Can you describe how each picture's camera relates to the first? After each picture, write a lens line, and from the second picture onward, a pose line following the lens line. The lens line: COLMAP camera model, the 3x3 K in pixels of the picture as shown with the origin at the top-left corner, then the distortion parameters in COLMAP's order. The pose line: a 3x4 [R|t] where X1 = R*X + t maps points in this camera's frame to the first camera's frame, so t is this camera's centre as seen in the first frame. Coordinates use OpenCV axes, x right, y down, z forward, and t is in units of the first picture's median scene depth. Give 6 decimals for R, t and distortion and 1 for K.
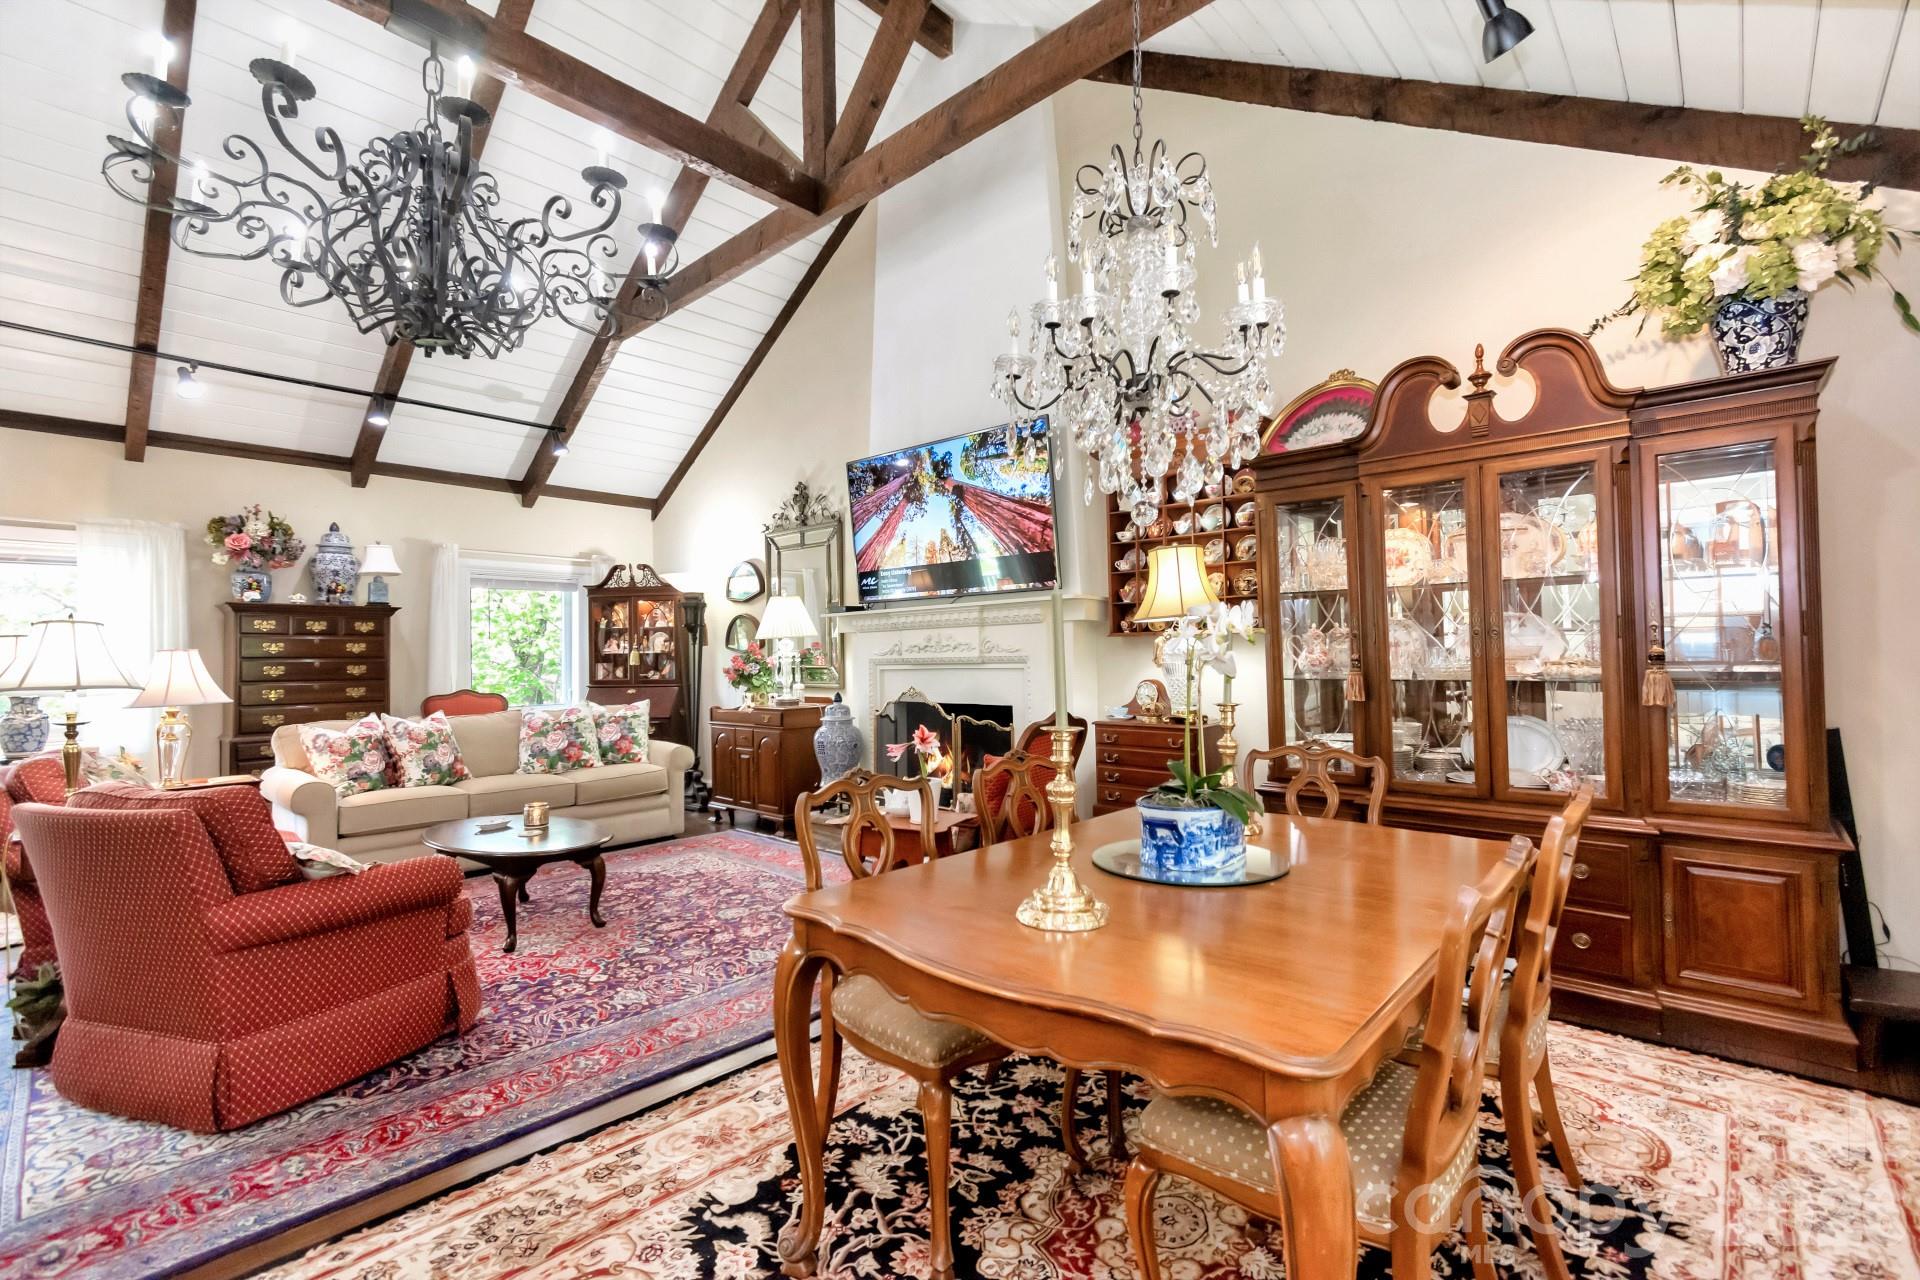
lens RADIAL K [[846.9, 0, 974.3], [0, 846.9, 639.5], [0, 0, 1]] dist [0.000024, -0.001413]
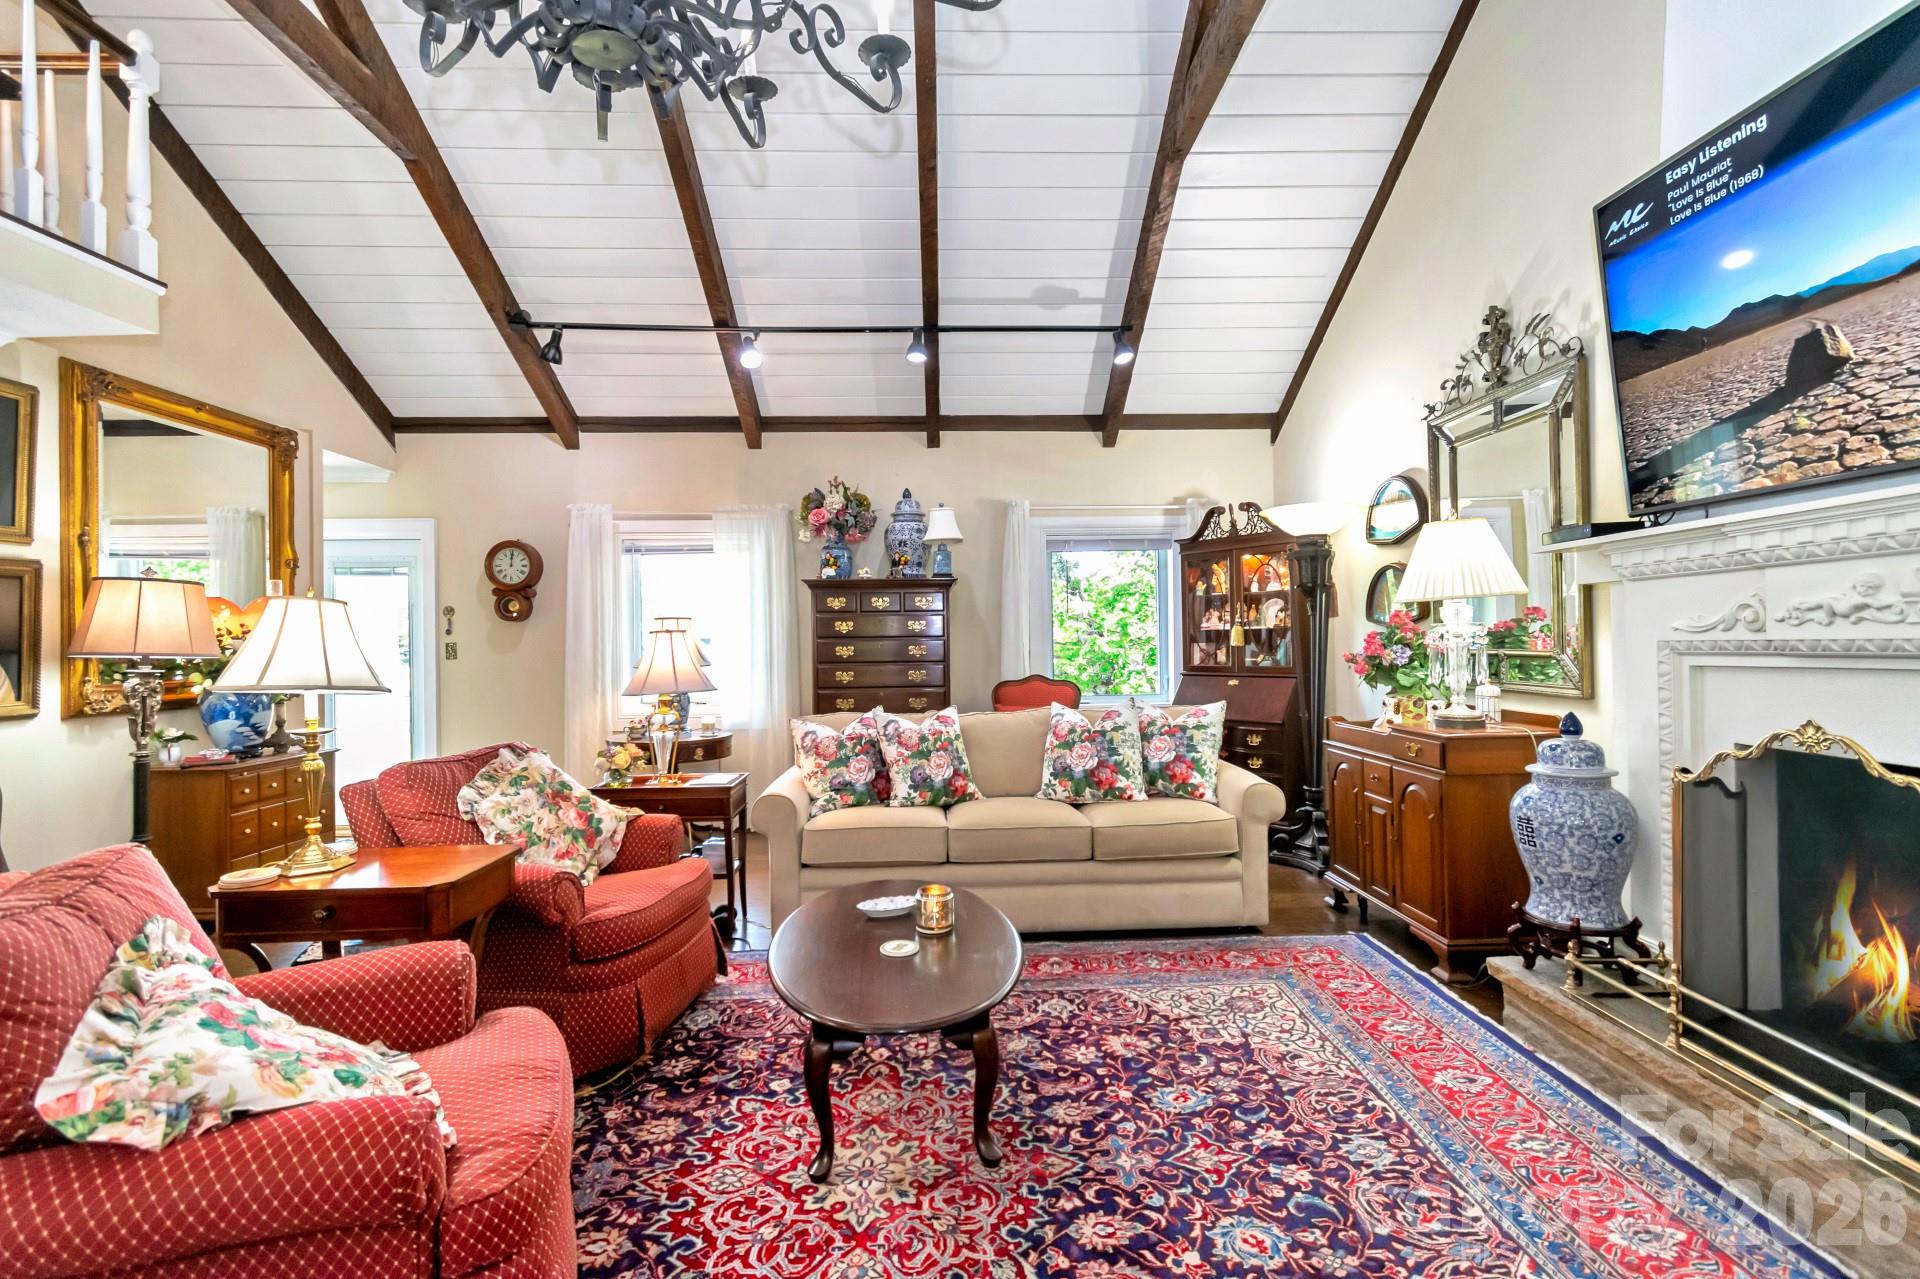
lens RADIAL K [[853.2, 0, 963.4], [0, 853.2, 642.2], [0, 0, 1]] dist [0.002614, -0.003300]
pose [[0.691412, 0.004492, -0.722447, -0.054715], [0.020306, 0.999465, 0.025648, 0.005321], [0.722175, -0.032403, 0.690951, 0.443828]]
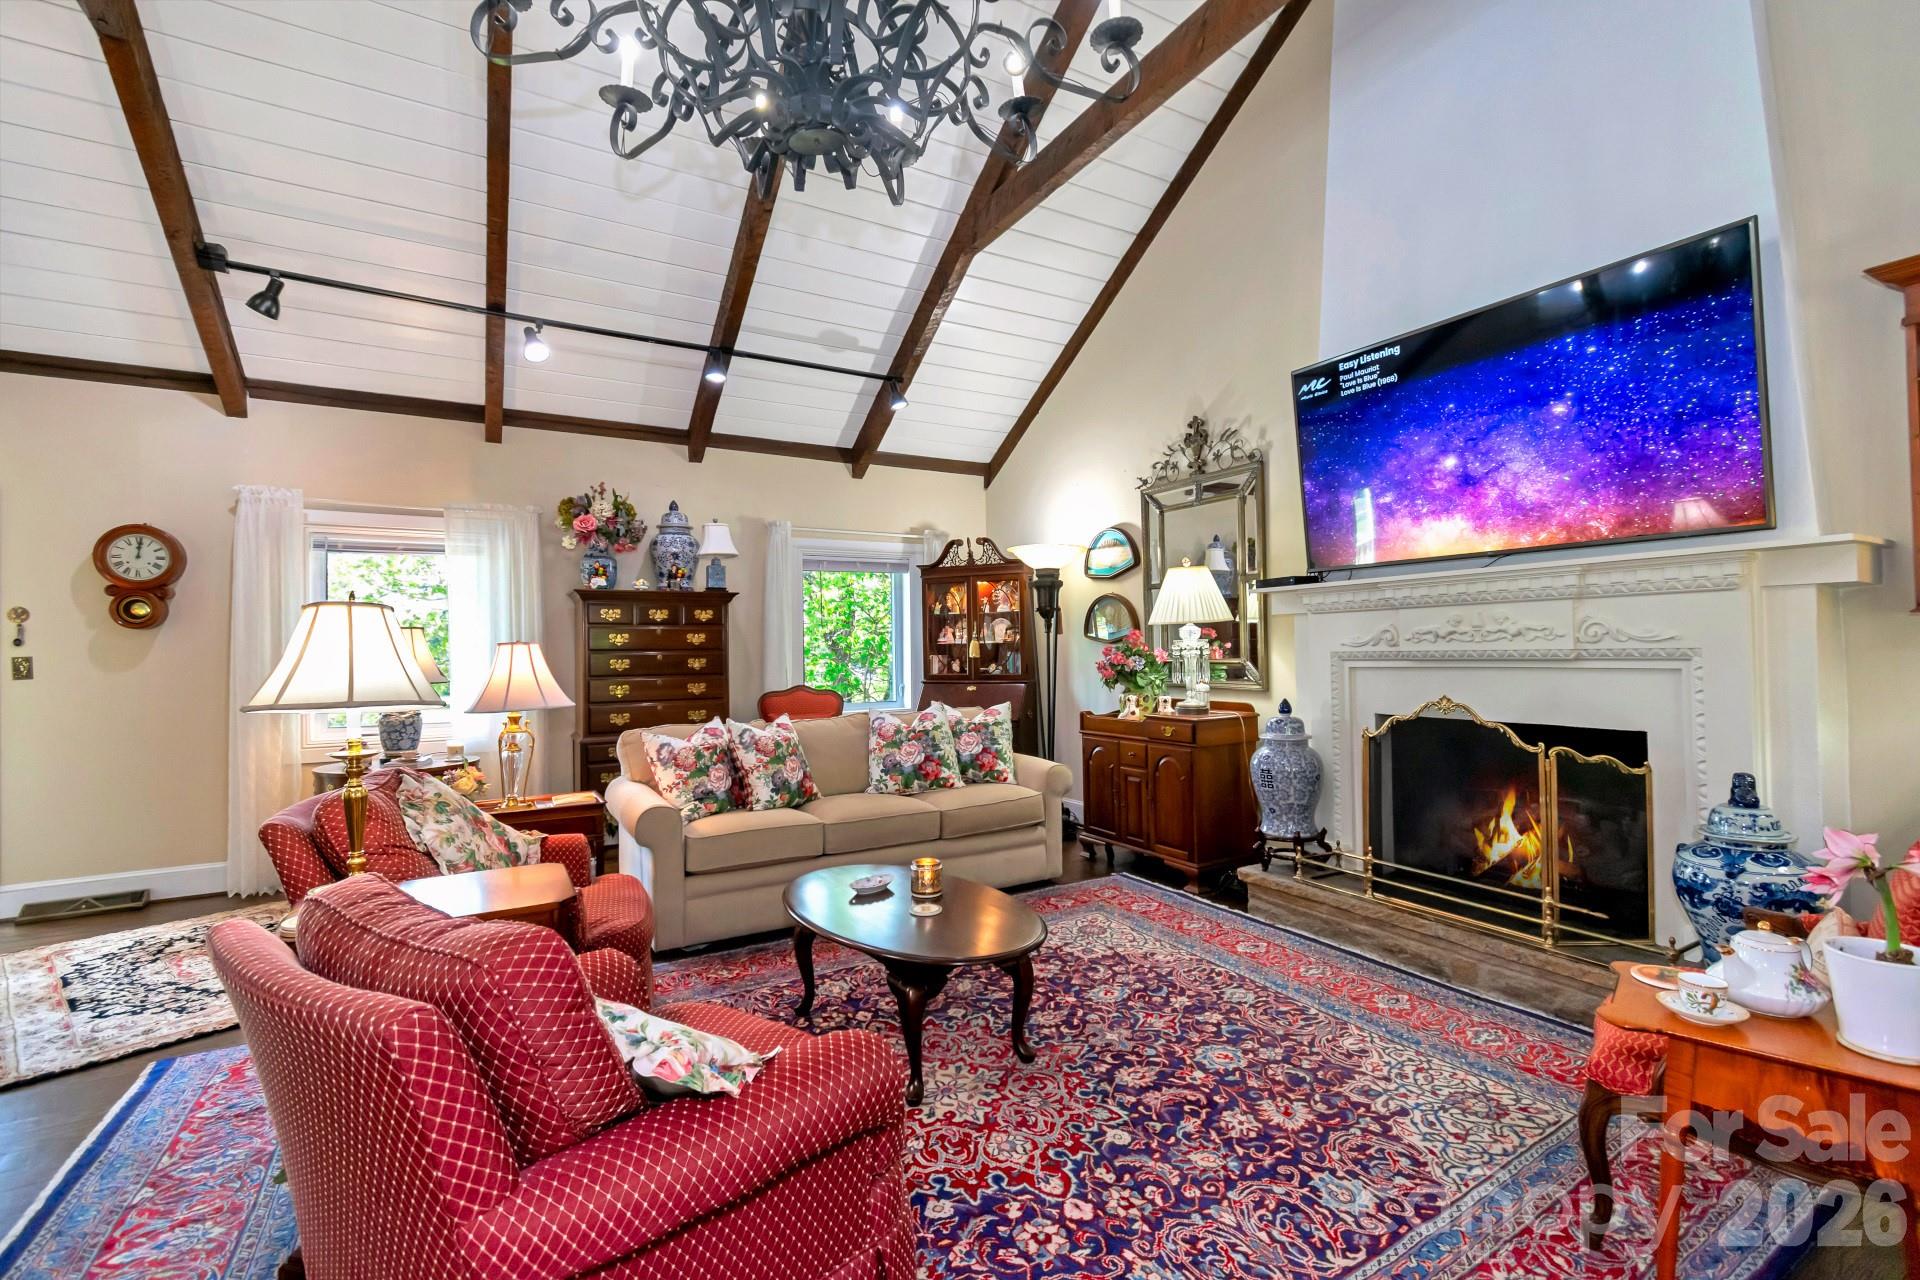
lens RADIAL K [[845.4, 0, 964.4], [0, 845.4, 640.7], [0, 0, 1]] dist [0.000658, 0.001383]
pose [[0.951419, -0.003317, -0.307882, -0.197552], [0.008285, 0.999856, 0.014832, 0.001071], [0.307788, -0.016662, 0.951309, 0.252673]]
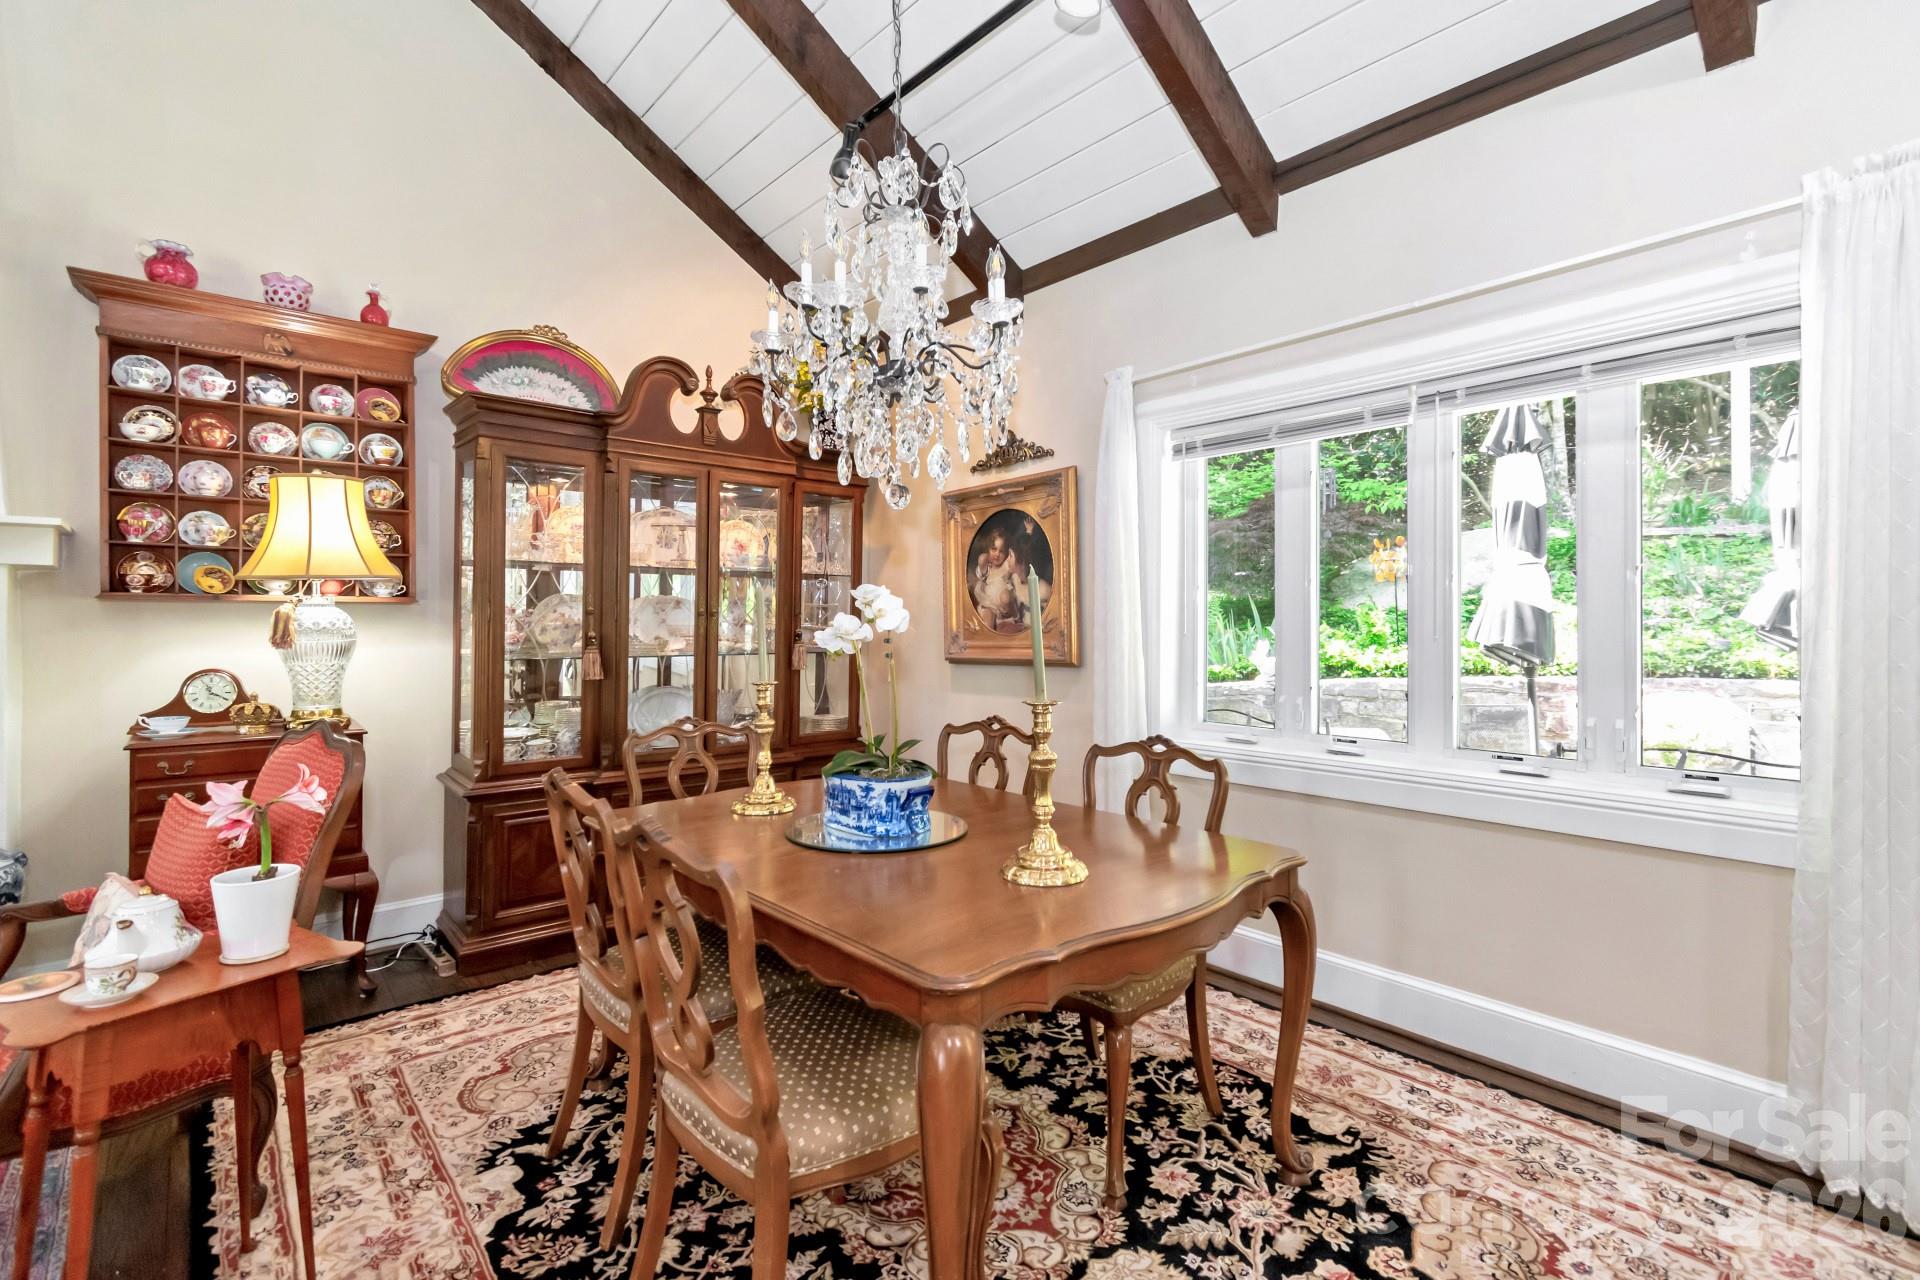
lens RADIAL K [[863.1, 0, 956.1], [0, 863.1, 627.2], [0, 0, 1]] dist [0.000463, 0.000320]
pose [[0.109087, 0.010423, 0.993978, -0.291706], [-0.023099, 0.999702, -0.007948, 0.005894], [-0.993764, -0.022093, 0.109295, 0.286638]]
